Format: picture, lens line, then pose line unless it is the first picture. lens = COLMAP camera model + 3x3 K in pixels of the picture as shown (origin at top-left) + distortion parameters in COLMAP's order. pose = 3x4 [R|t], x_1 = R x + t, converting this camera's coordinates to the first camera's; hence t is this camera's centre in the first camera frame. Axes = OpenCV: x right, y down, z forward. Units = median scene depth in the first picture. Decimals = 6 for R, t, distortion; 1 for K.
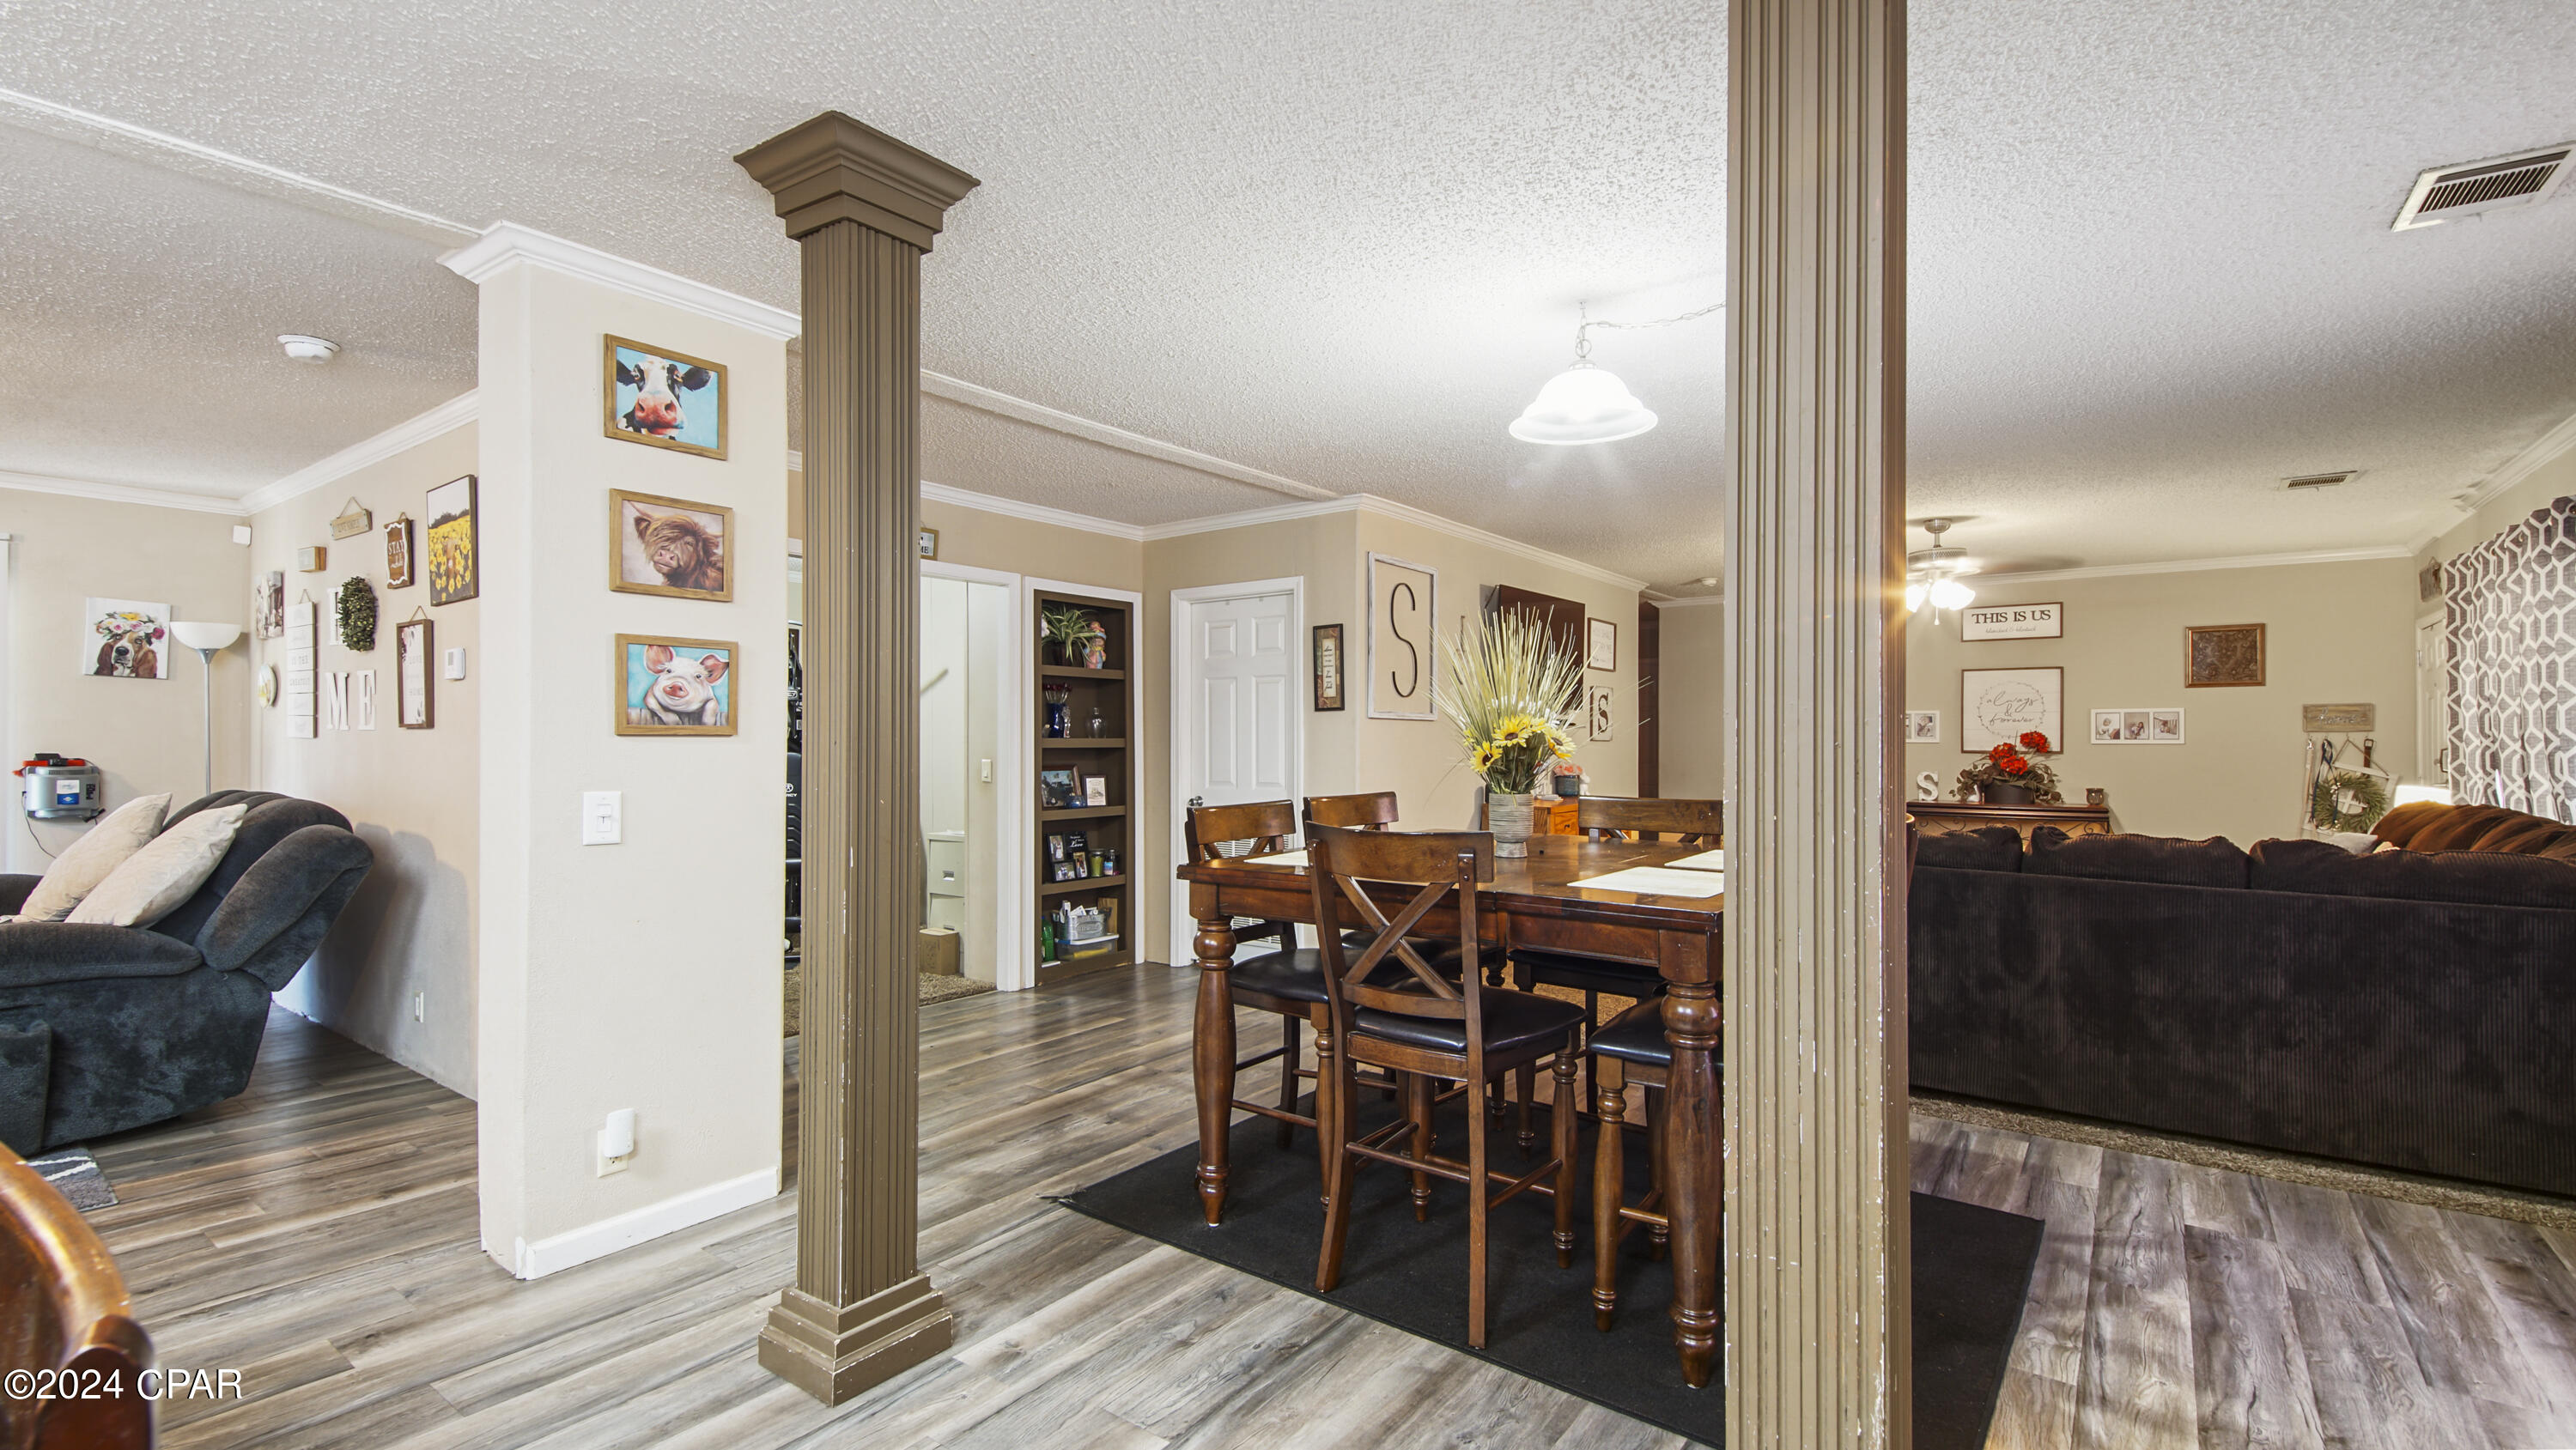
lens RADIAL K [[1152.1, 0, 1278.2], [0, 1152.1, 738.8], [0, 0, 1]] dist [0.033336, -0.020515]
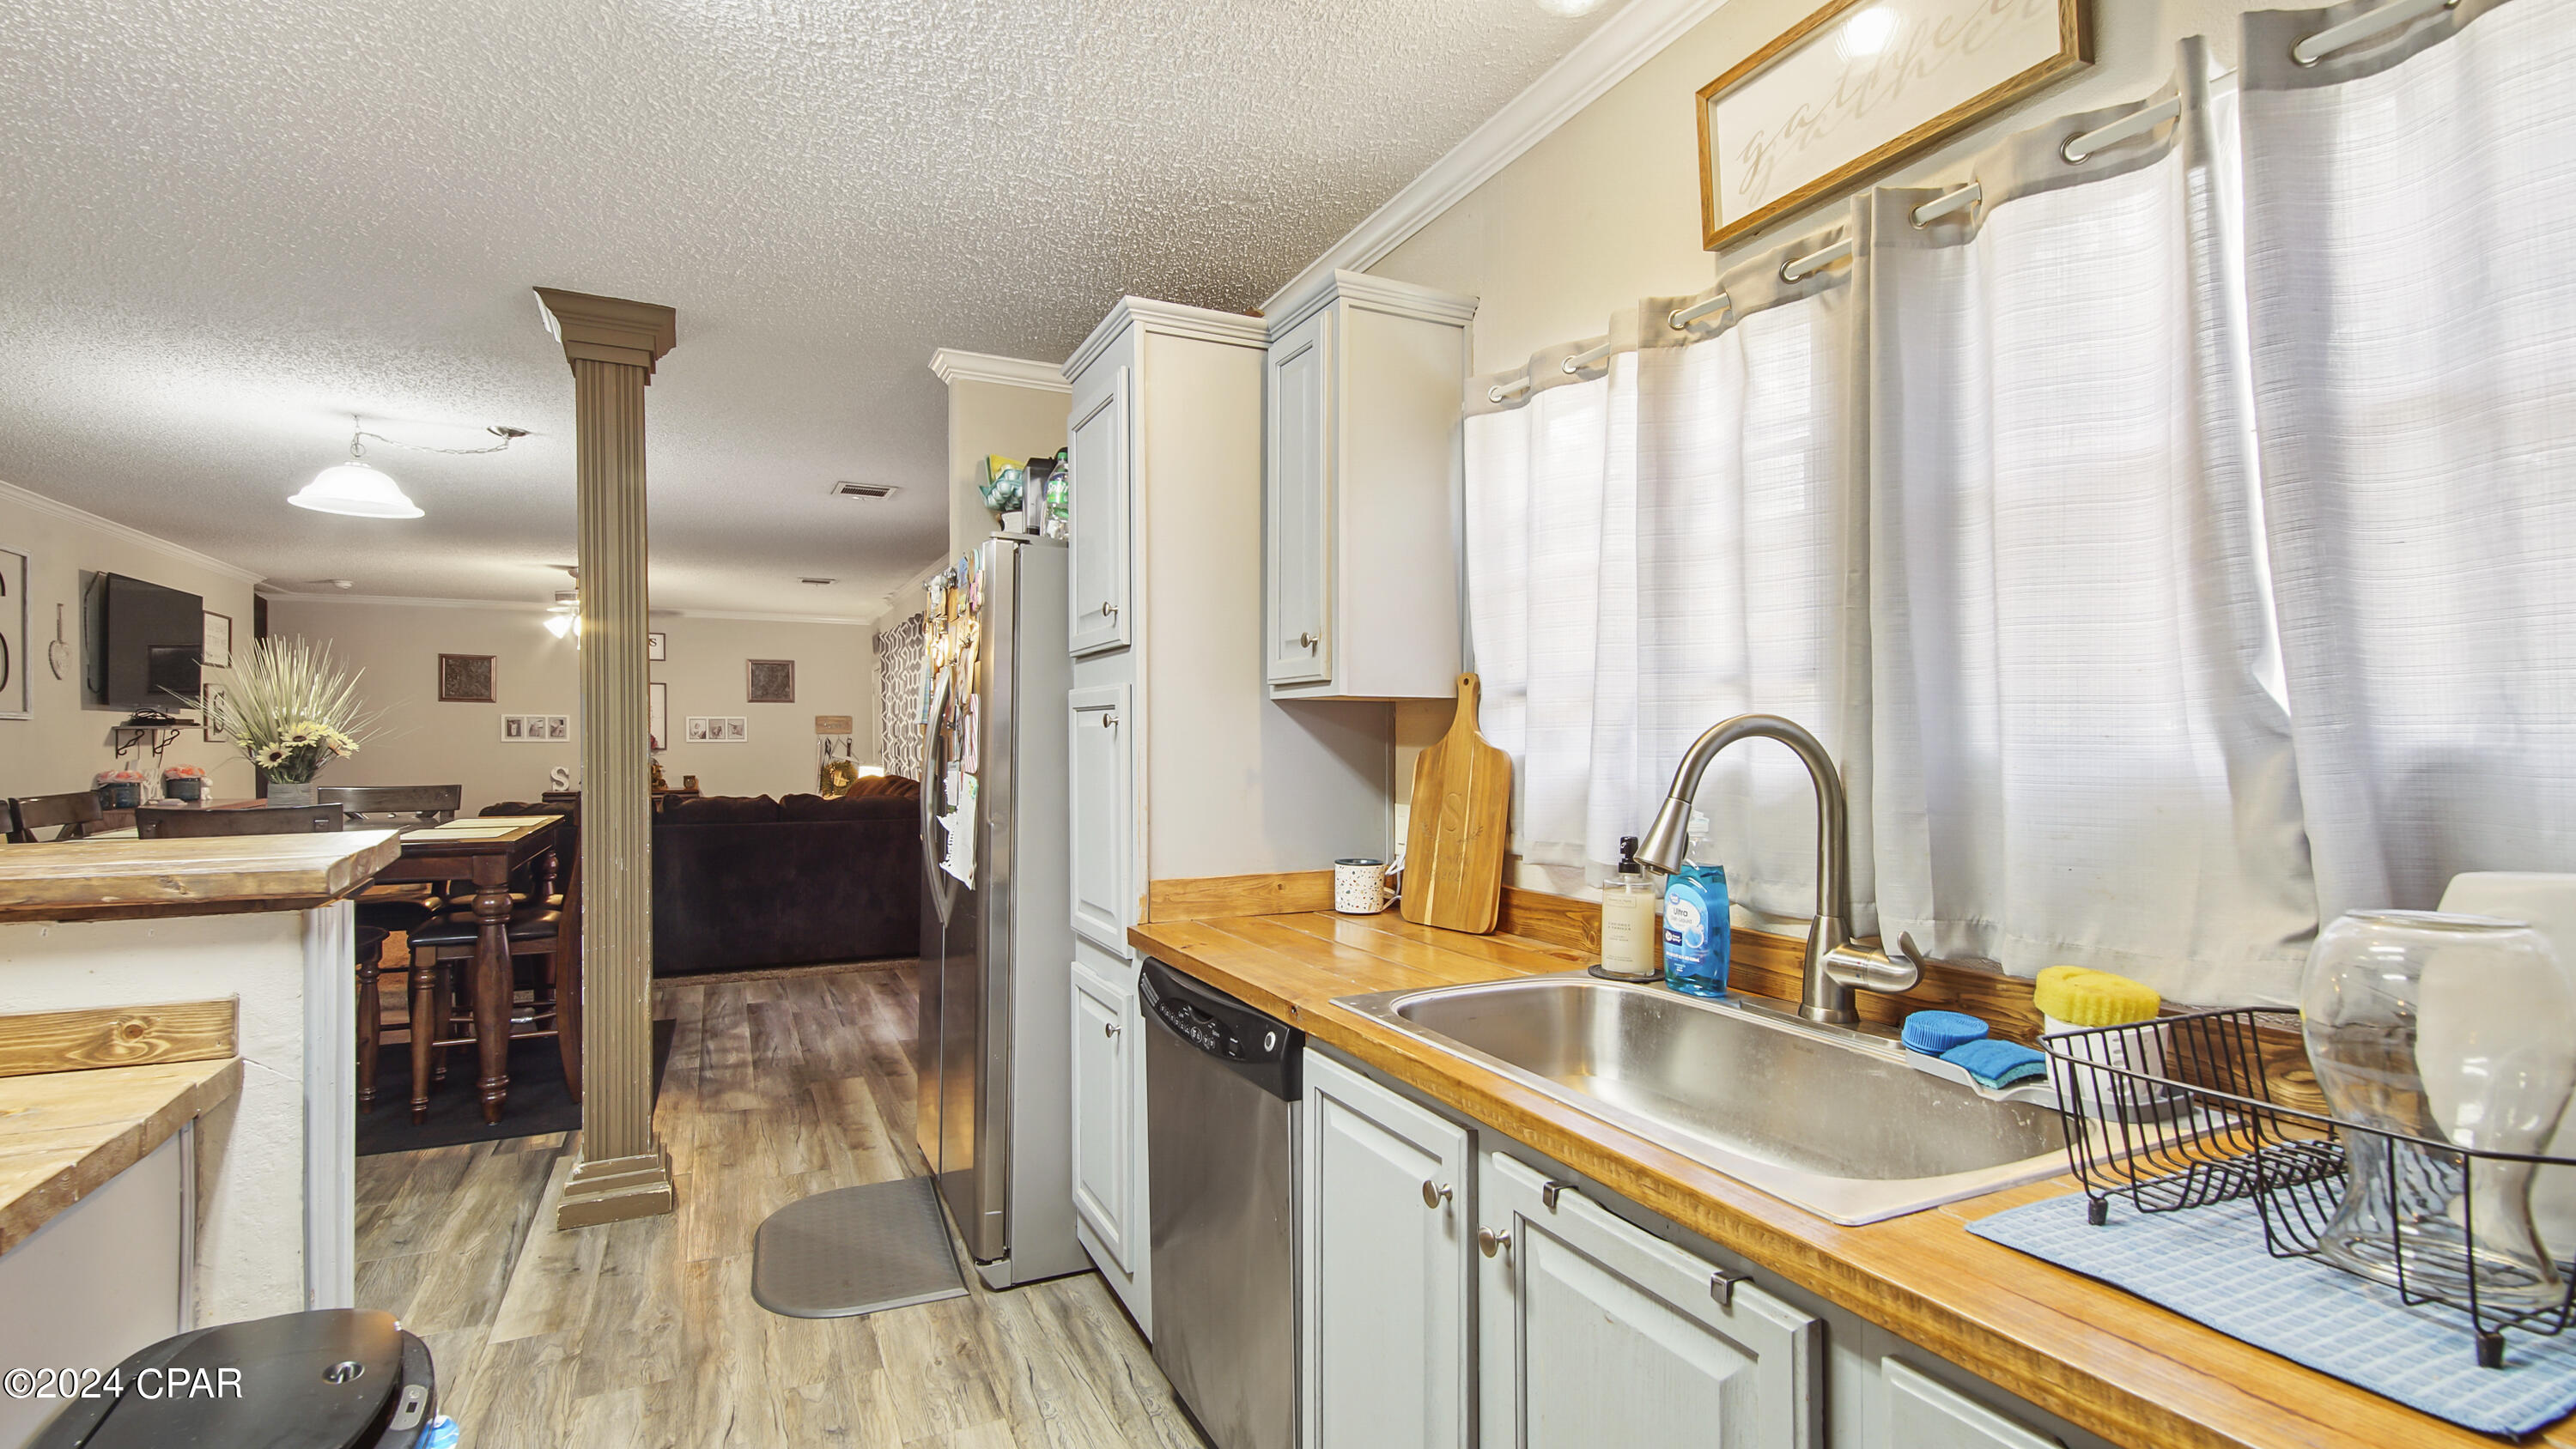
lens RADIAL K [[1152.0, 0, 1278.2], [0, 1152.0, 738.3], [0, 0, 1]] dist [0.033336, -0.020515]
pose [[0.462445, -0.002016, 0.886646, -0.227495], [0.001693, 0.999998, 0.001390, -0.001199], [-0.886646, 0.000858, 0.462447, -0.292616]]
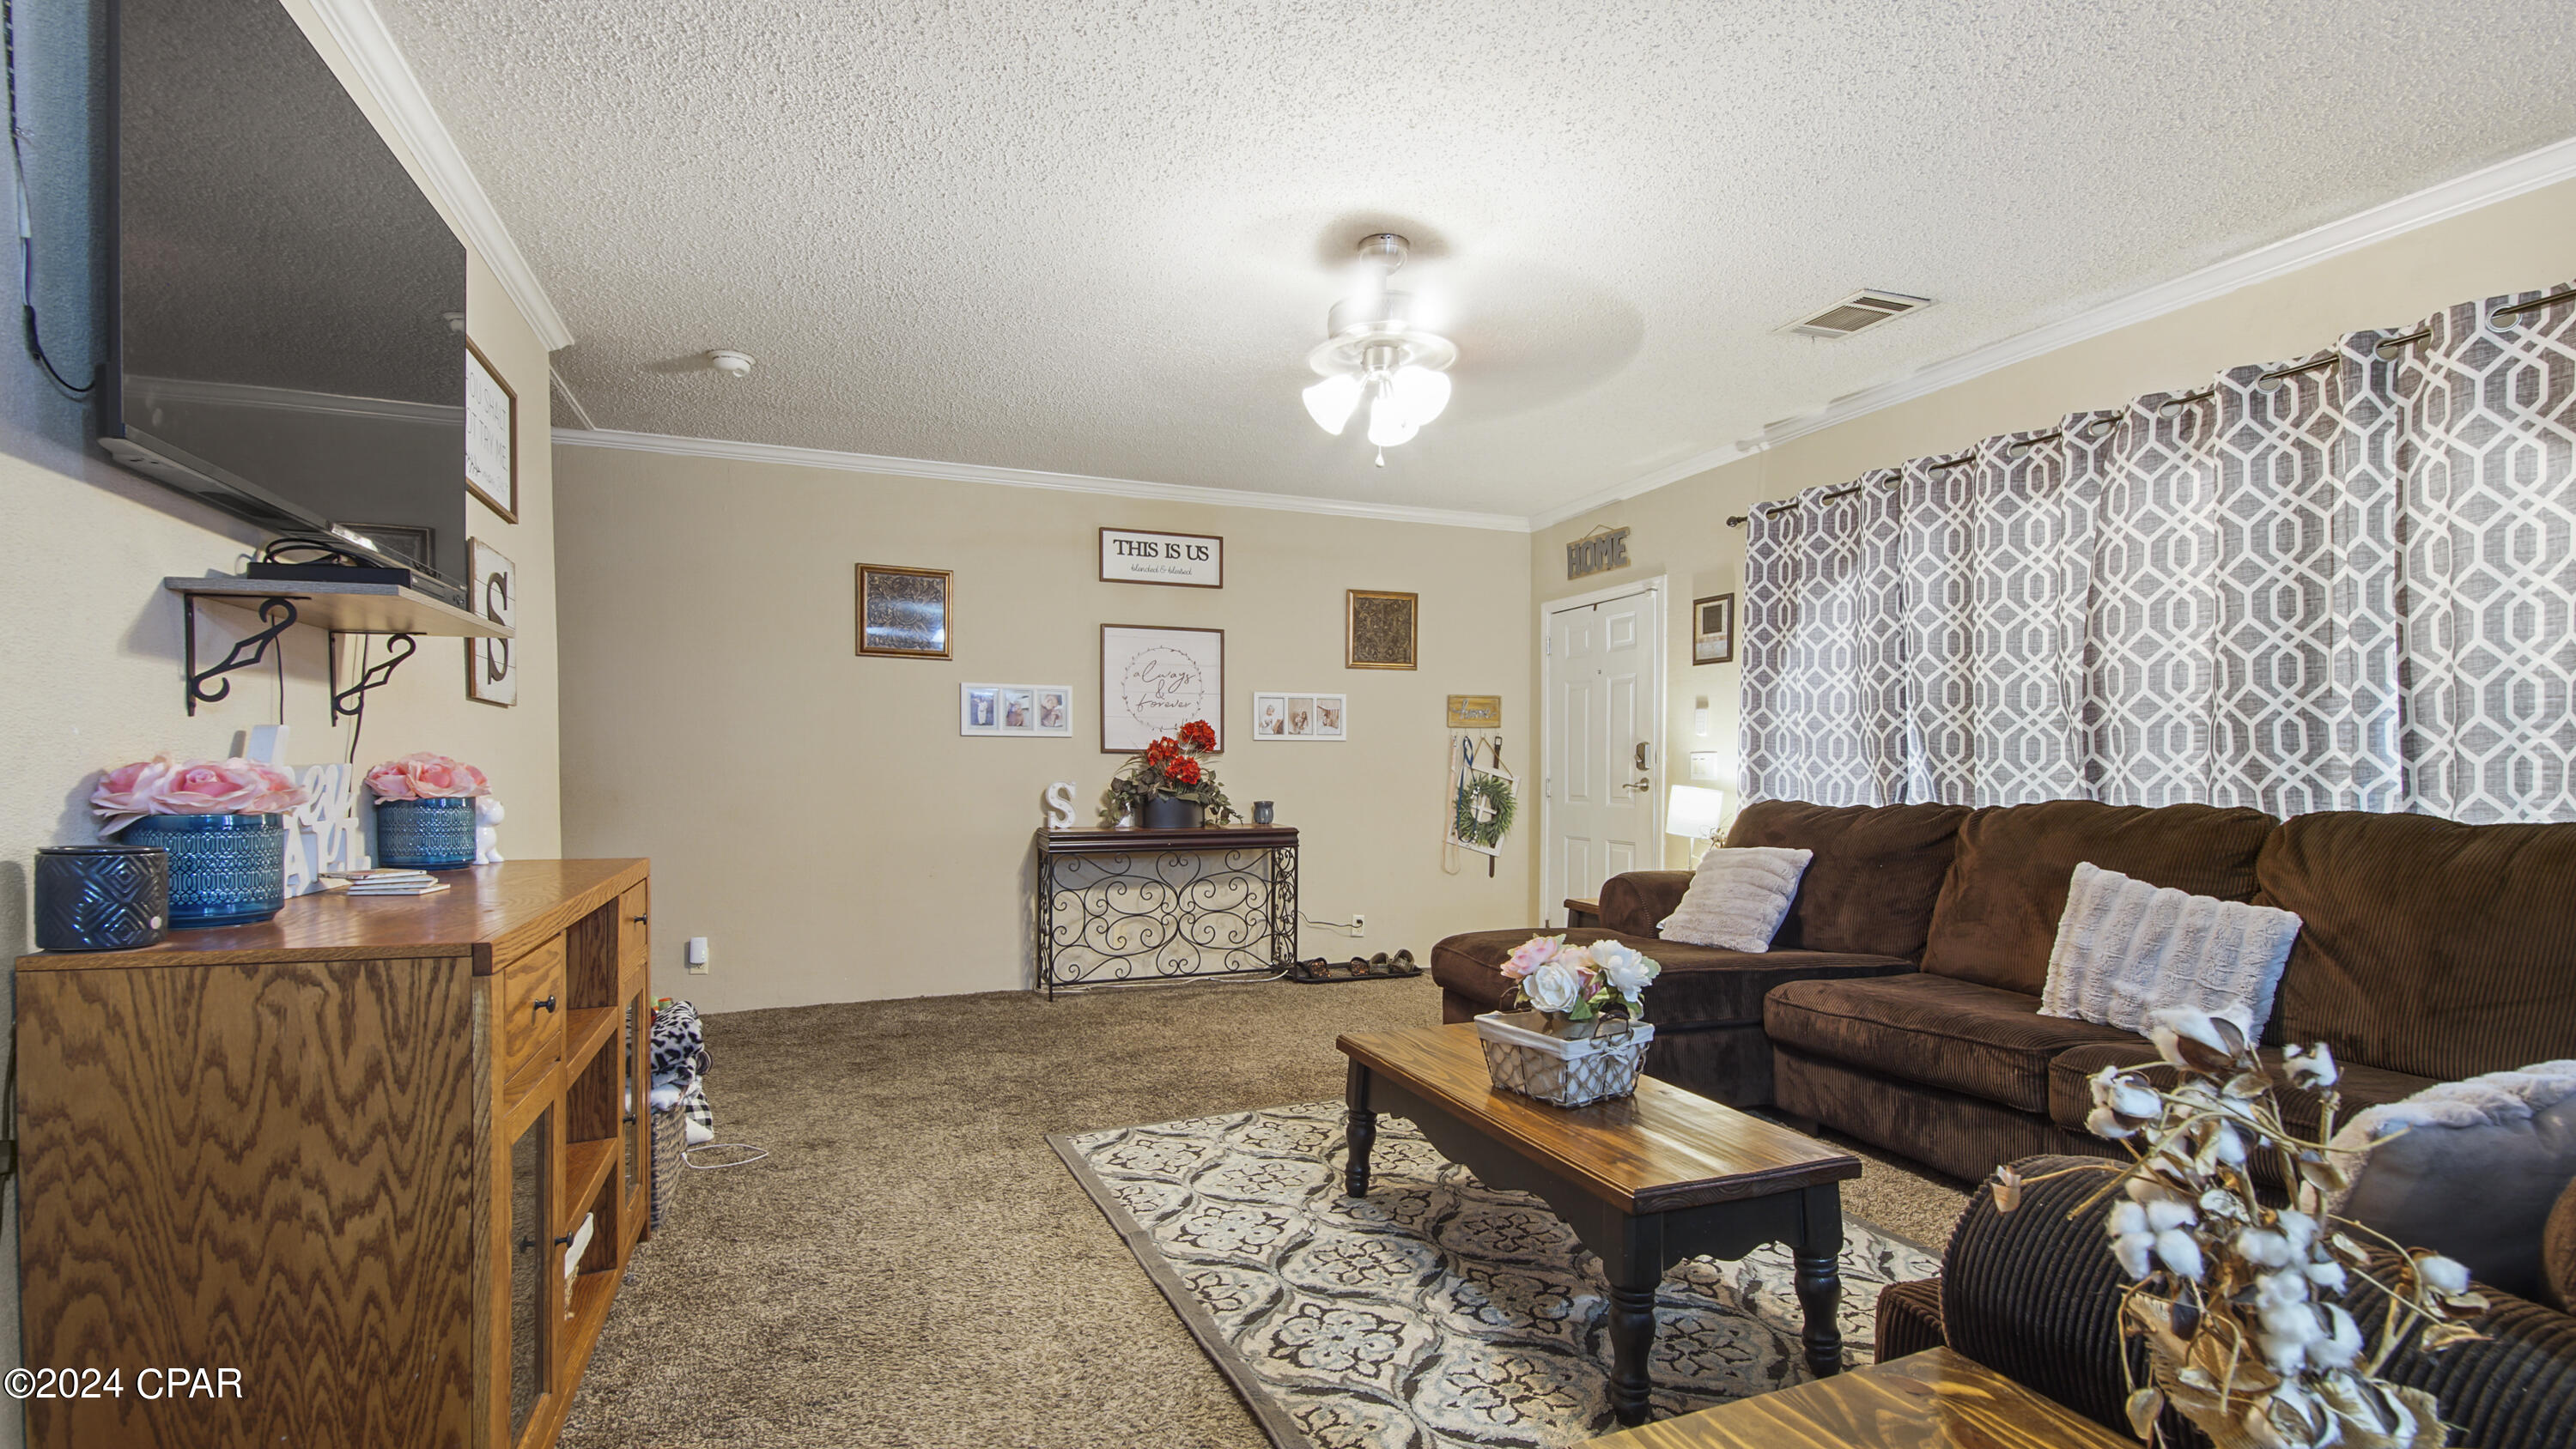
lens RADIAL K [[1161.4, 0, 1293.9], [0, 1161.4, 774.6], [0, 0, 1]] dist [0.033107, -0.021311]
pose [[0.538670, -0.005085, 0.842501, 0.147483], [0.000205, 0.999983, 0.005905, 0.029664], [-0.842517, -0.003008, 0.538662, 0.818173]]
